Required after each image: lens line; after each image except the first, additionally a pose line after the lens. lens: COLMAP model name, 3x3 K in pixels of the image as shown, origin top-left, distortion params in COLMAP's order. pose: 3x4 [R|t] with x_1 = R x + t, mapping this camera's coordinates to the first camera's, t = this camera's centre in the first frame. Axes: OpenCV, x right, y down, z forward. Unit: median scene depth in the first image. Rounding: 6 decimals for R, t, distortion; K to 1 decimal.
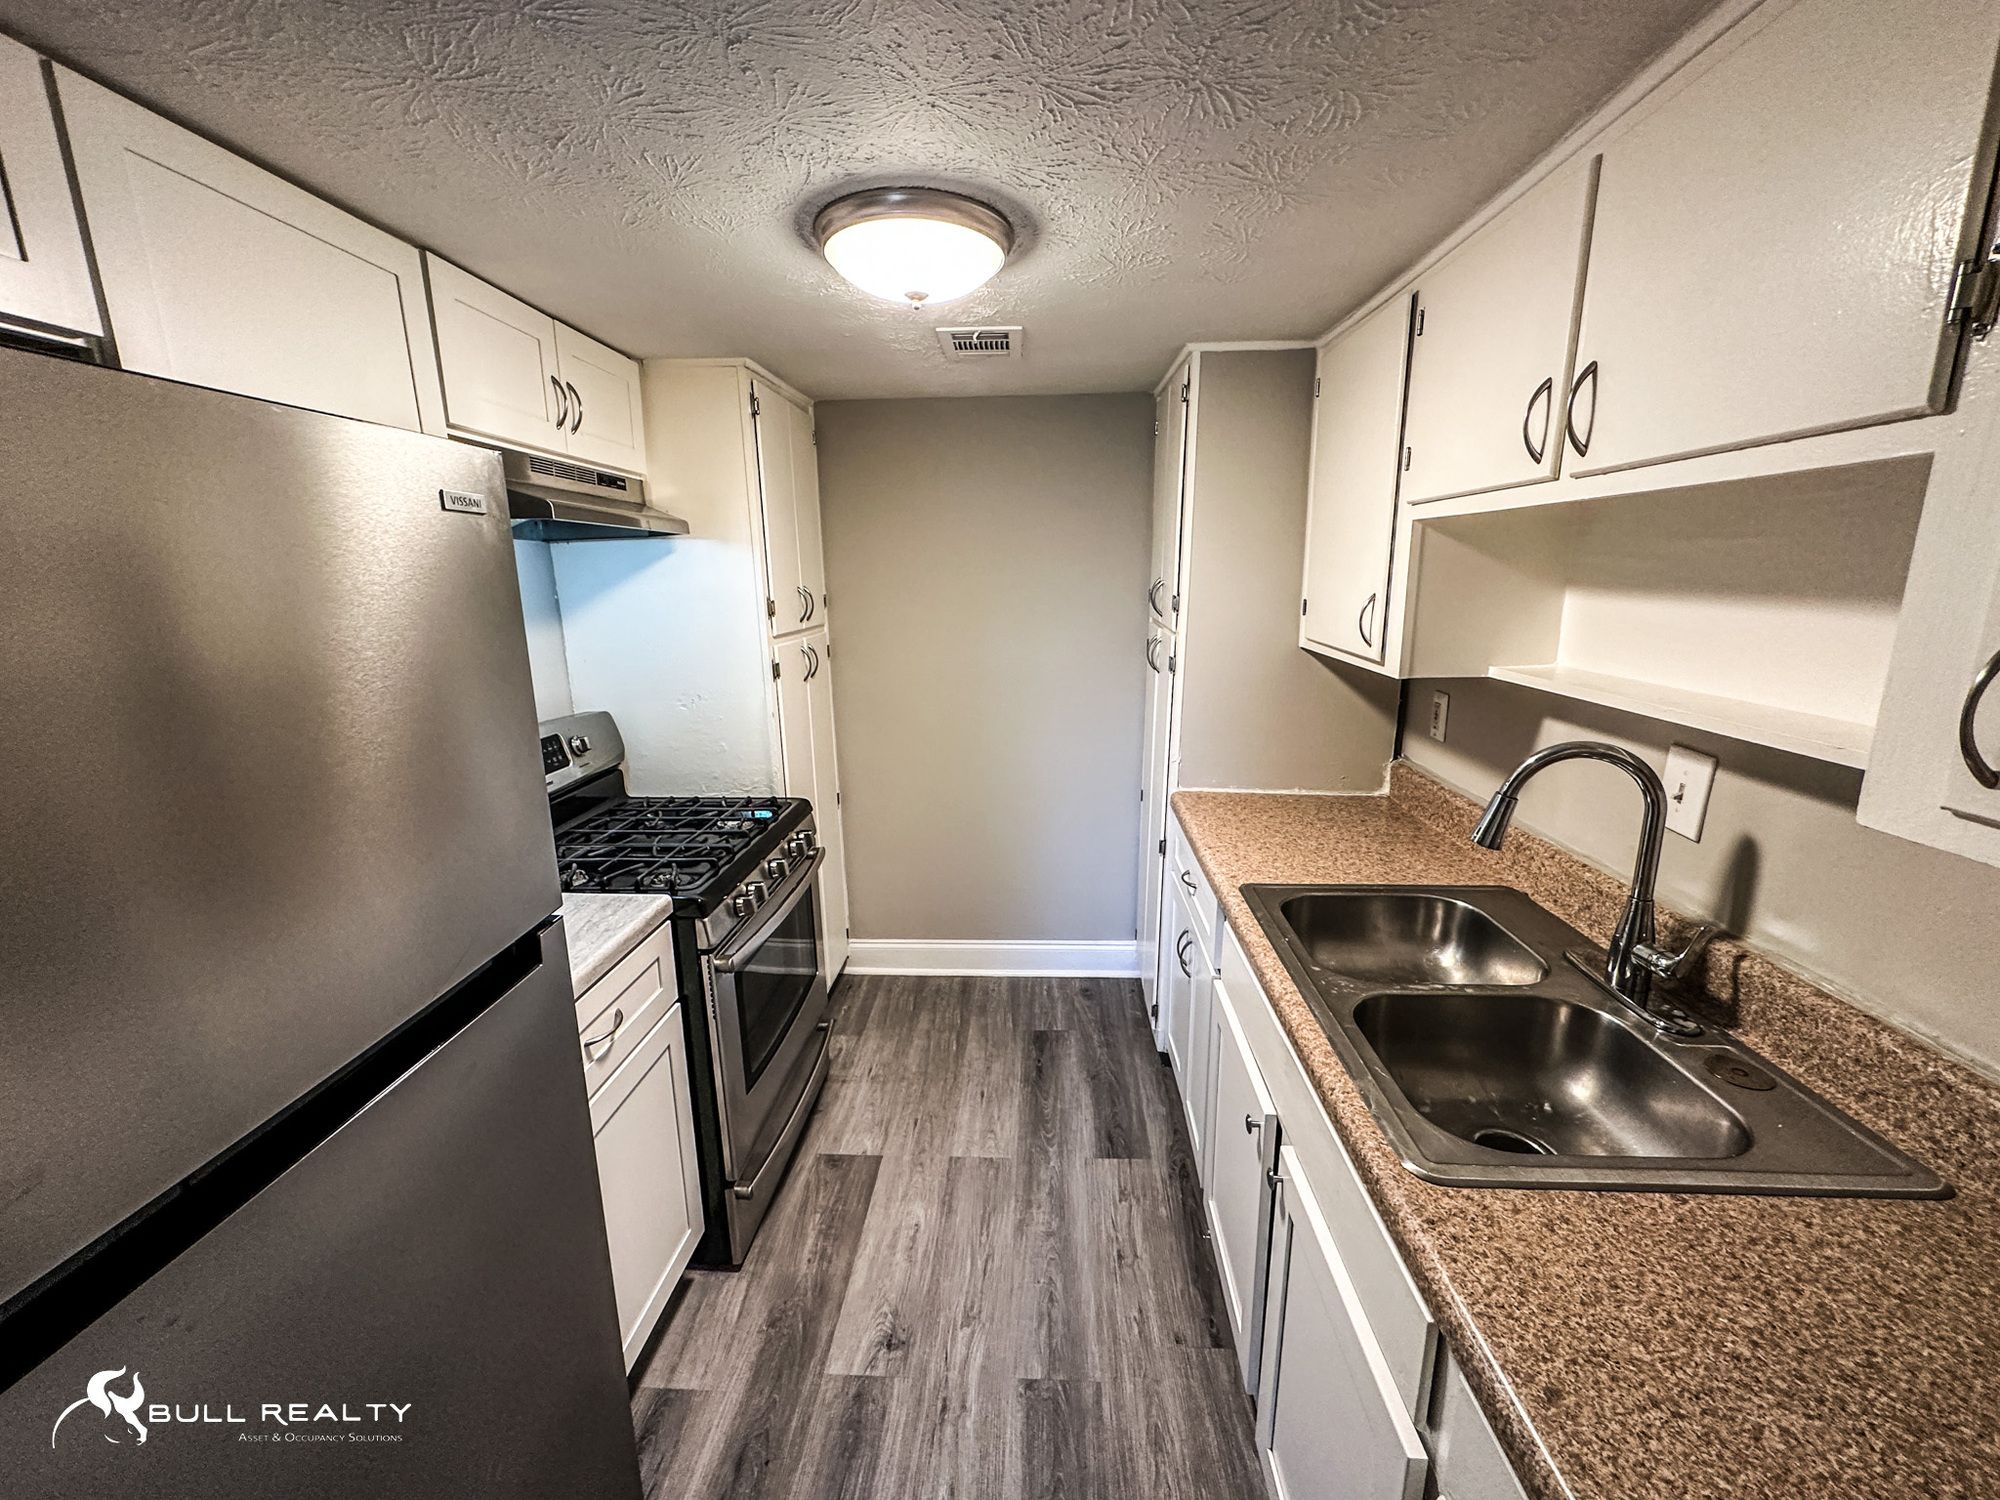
lens RADIAL K [[799.1, 0, 1006.8], [0, 799.1, 753.9], [0, 0, 1]] dist [-0.005694, 0.001681]
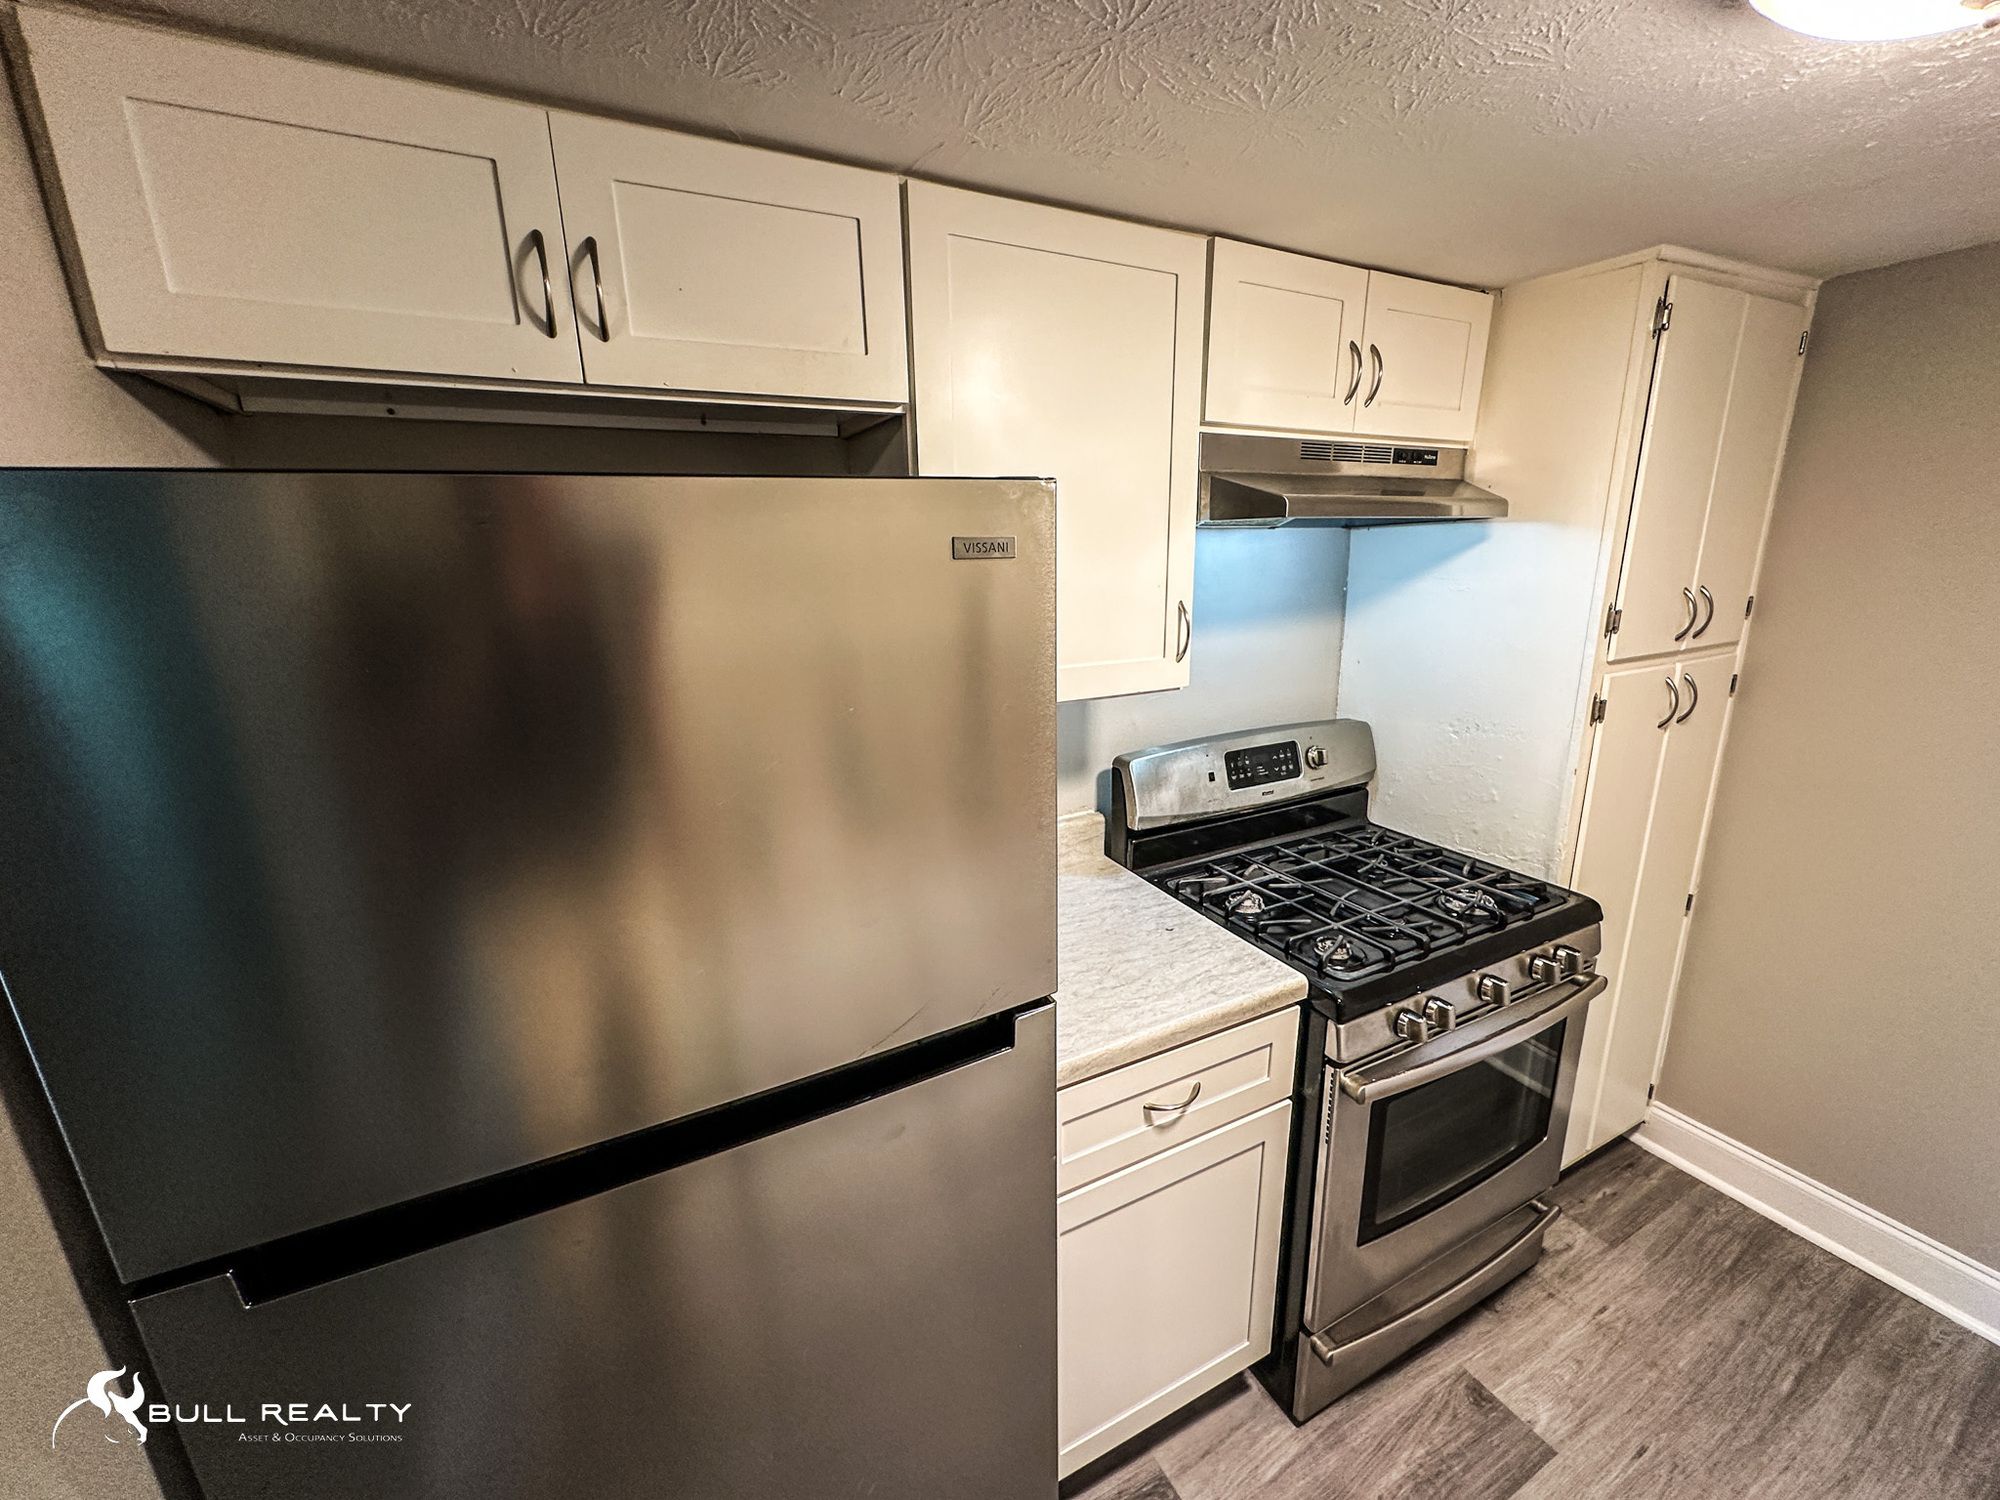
lens RADIAL K [[799.1, 0, 998.0], [0, 799.1, 749.9], [0, 0, 1]] dist [-0.005694, 0.001681]
pose [[0.498829, 0.218542, -0.838695, 0.041829], [-0.178273, 0.972867, 0.147473, -0.086978], [0.848168, 0.075953, 0.524254, 0.214979]]
